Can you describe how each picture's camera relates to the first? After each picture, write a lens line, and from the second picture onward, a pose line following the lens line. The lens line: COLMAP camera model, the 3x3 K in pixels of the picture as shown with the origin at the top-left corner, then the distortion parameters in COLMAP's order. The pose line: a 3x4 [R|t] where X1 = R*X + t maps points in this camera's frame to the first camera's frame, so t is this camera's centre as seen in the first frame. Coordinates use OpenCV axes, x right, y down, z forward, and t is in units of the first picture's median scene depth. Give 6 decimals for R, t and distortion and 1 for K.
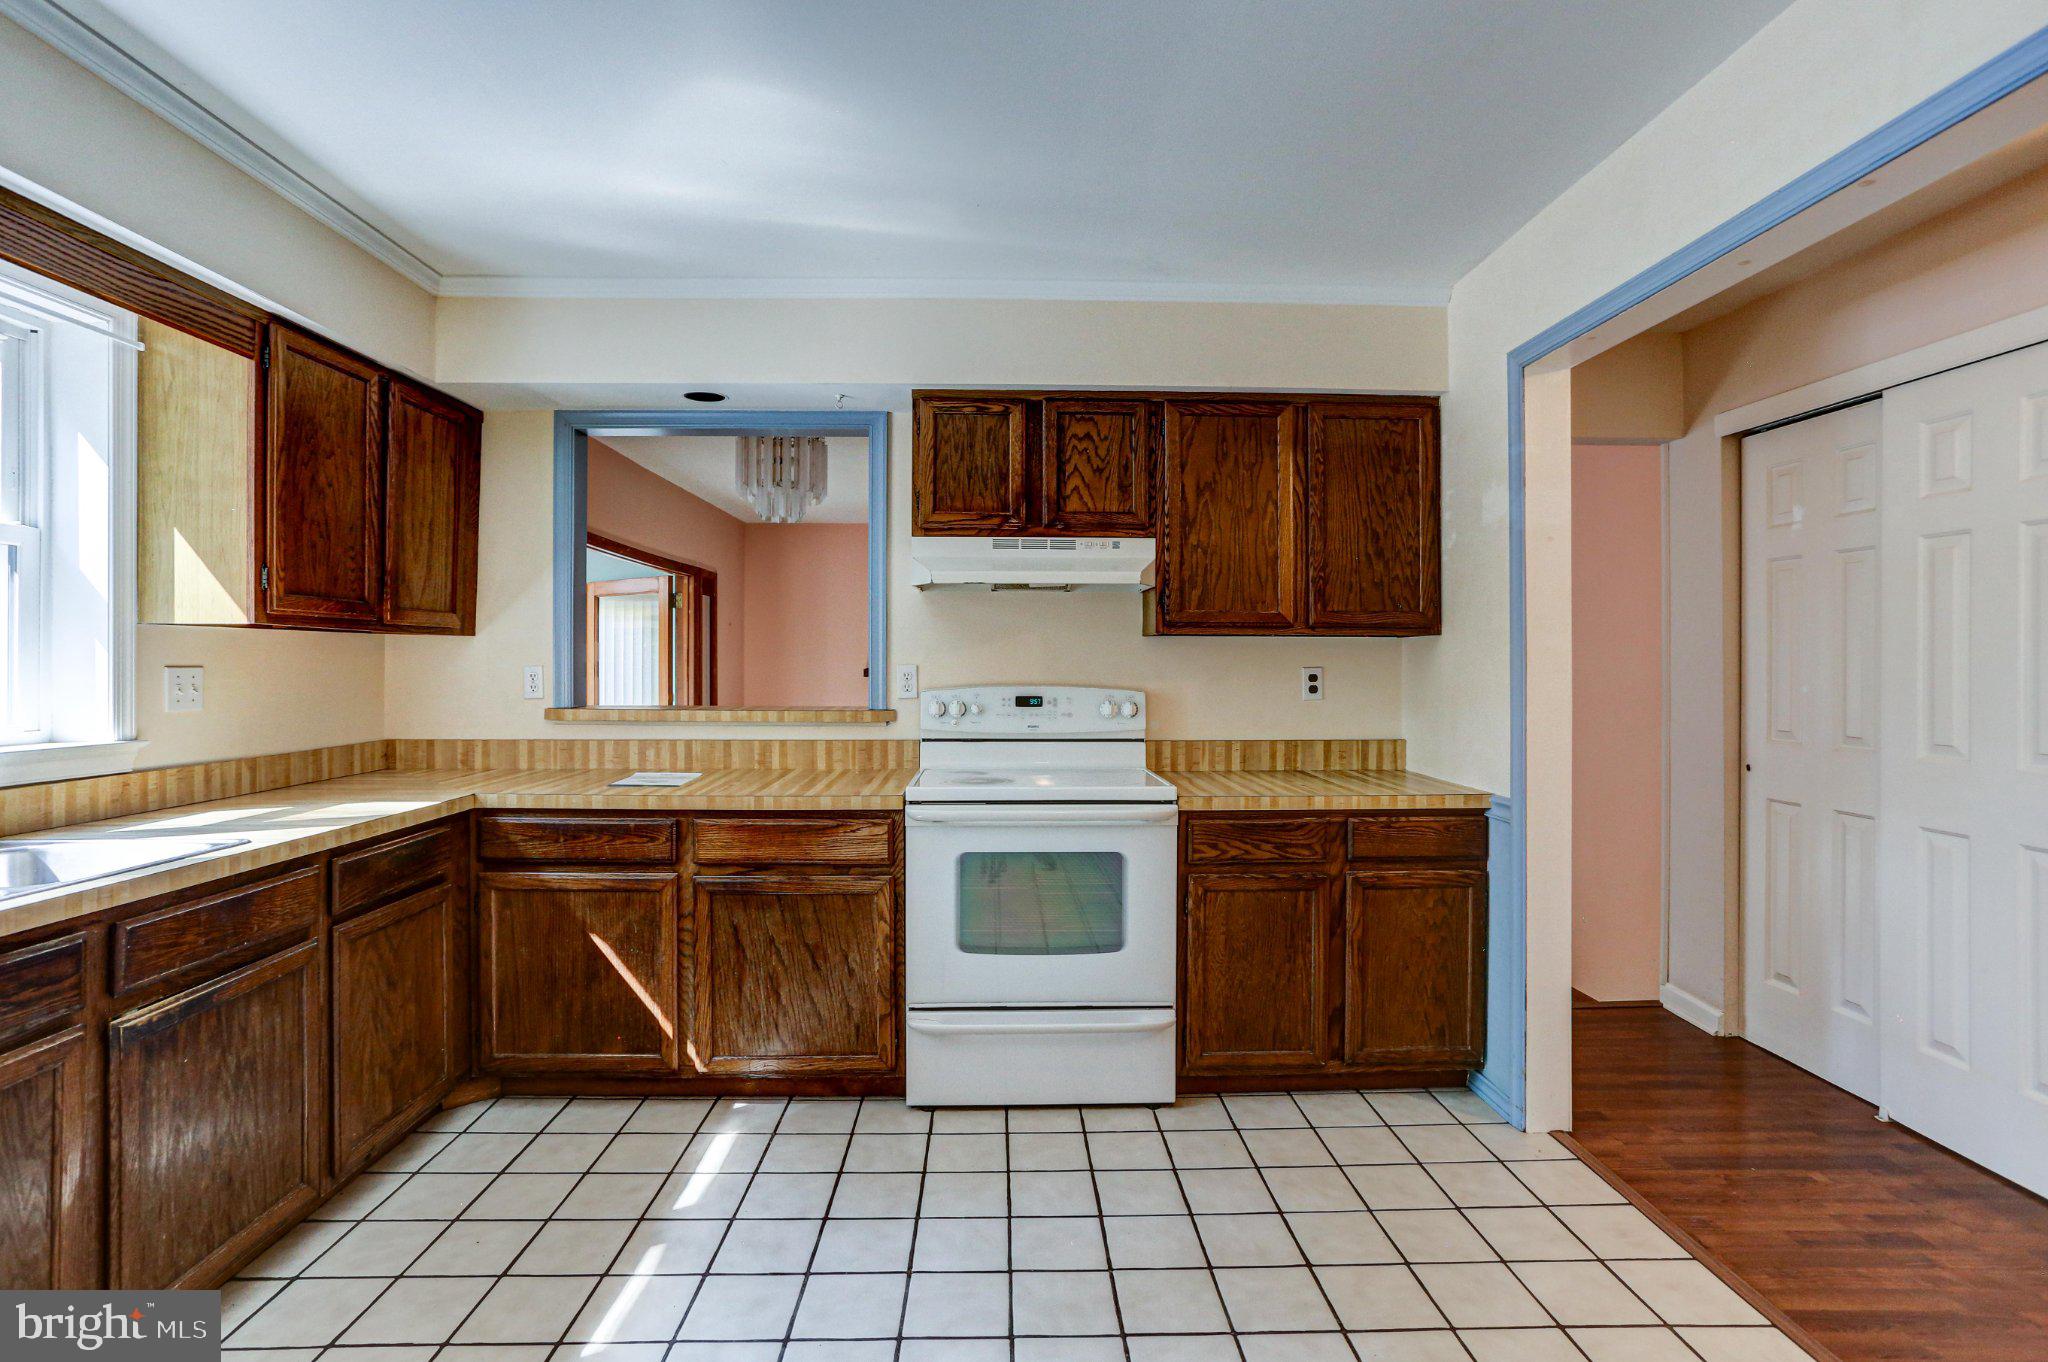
lens RADIAL K [[989.7, 0, 1016.9], [0, 989.7, 663.8], [0, 0, 1]] dist [-0.047020, 0.028557]
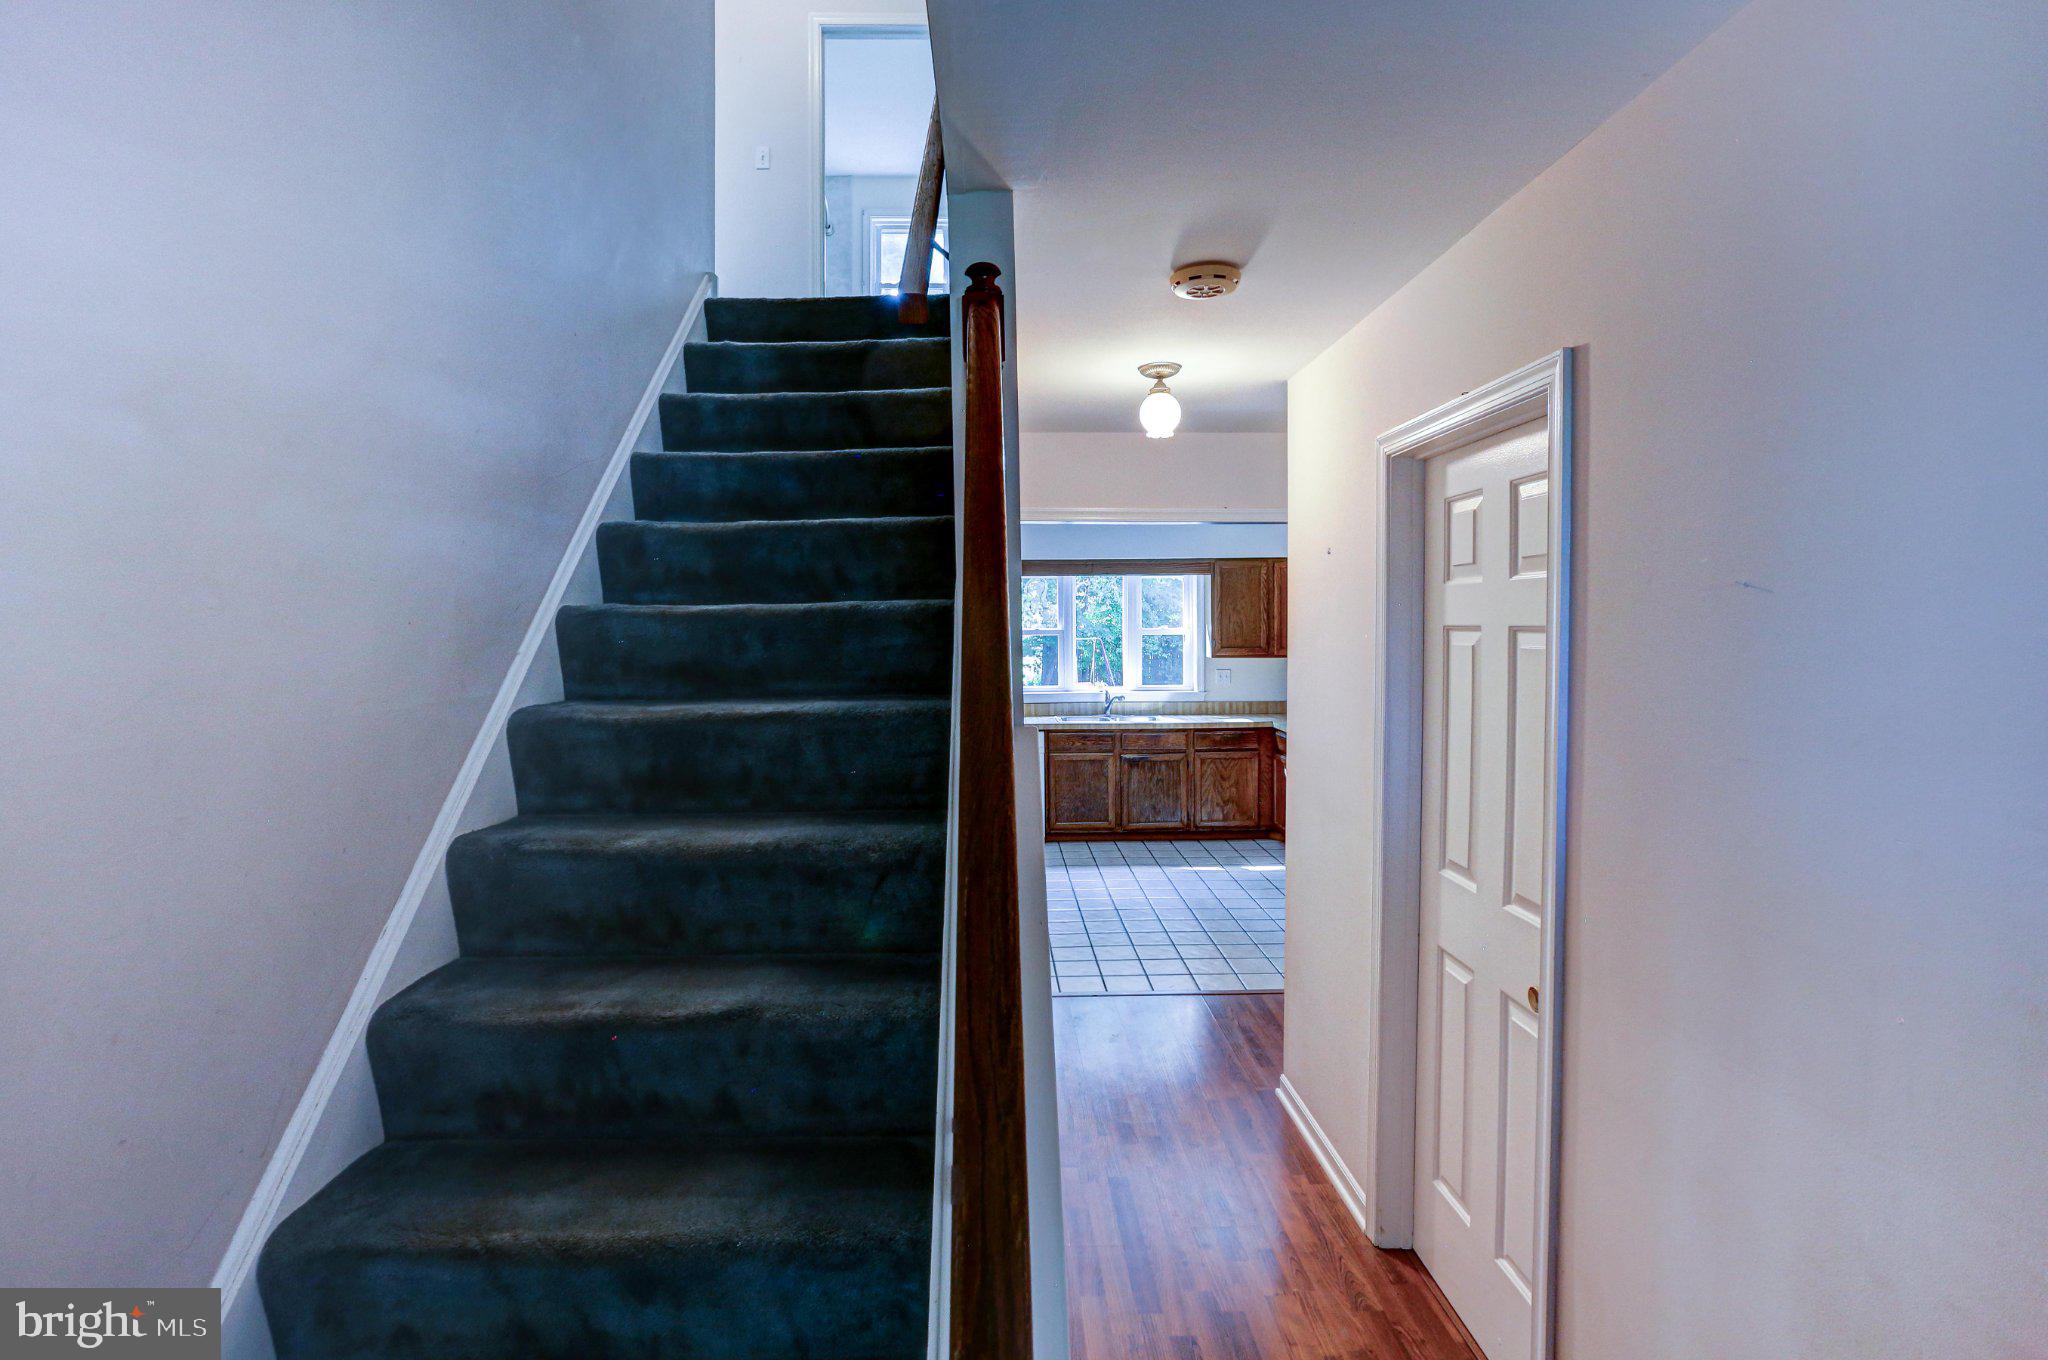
lens RADIAL K [[989.7, 0, 1041.1], [0, 989.7, 658.0], [0, 0, 1]] dist [-0.047020, 0.028557]
pose [[0.027881, 0.038675, -0.998863, 2.031220], [0.005979, 0.999227, 0.038856, -0.142538], [0.999593, -0.007056, 0.027629, 0.297209]]
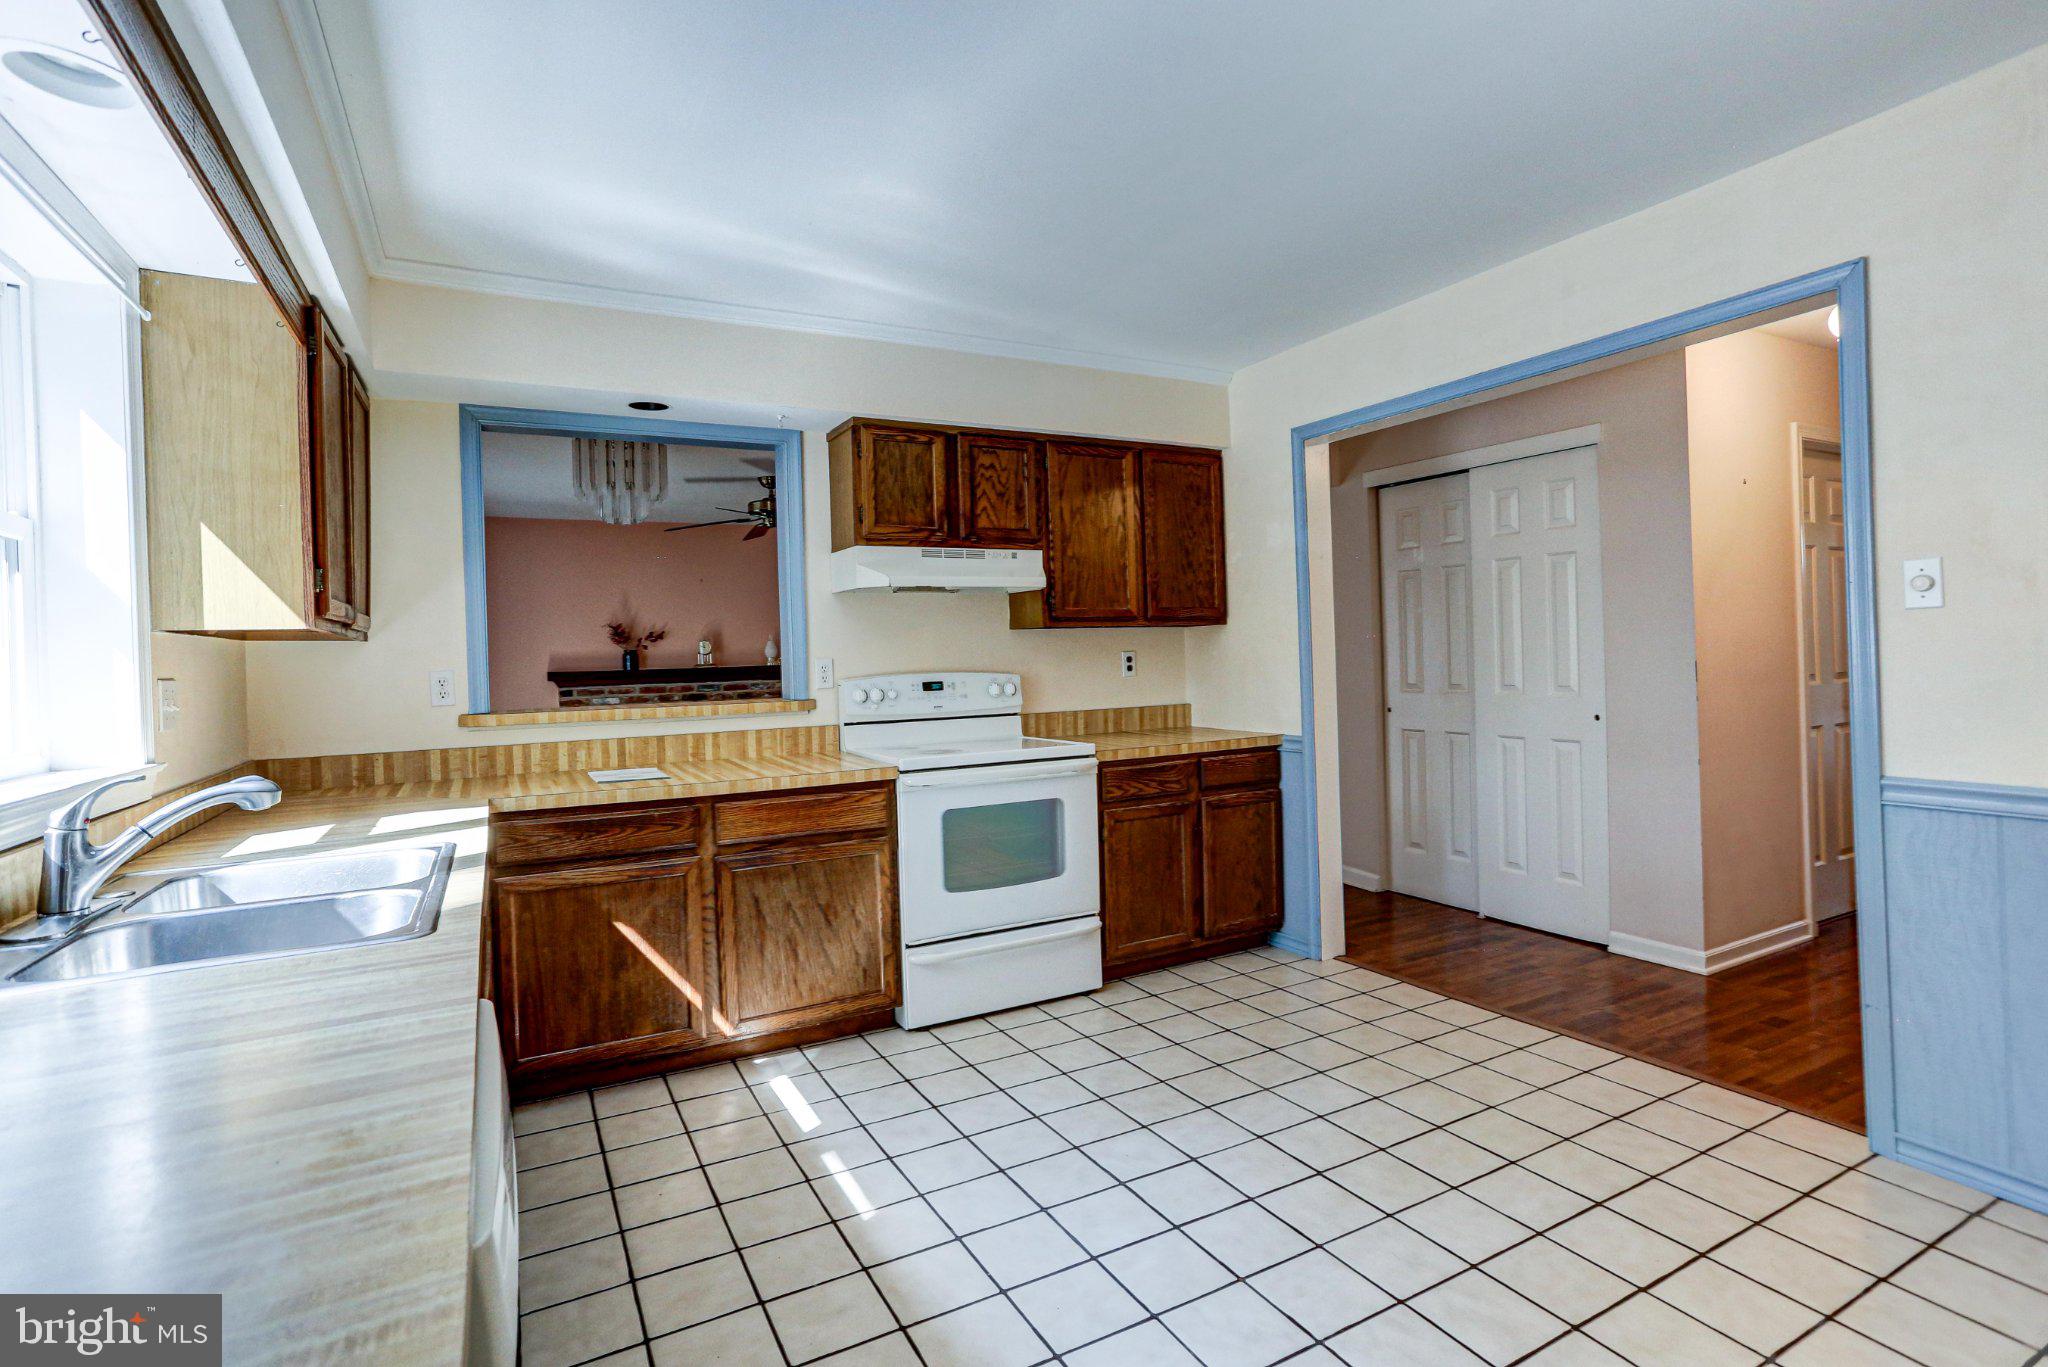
lens RADIAL K [[989.7, 0, 1022.6], [0, 989.7, 663.6], [0, 0, 1]] dist [-0.047020, 0.028557]
pose [[0.893279, -0.032022, 0.448360, -0.500336], [0.031597, 0.999465, 0.008430, 0.005140], [-0.448390, 0.006636, 0.893814, -0.119991]]
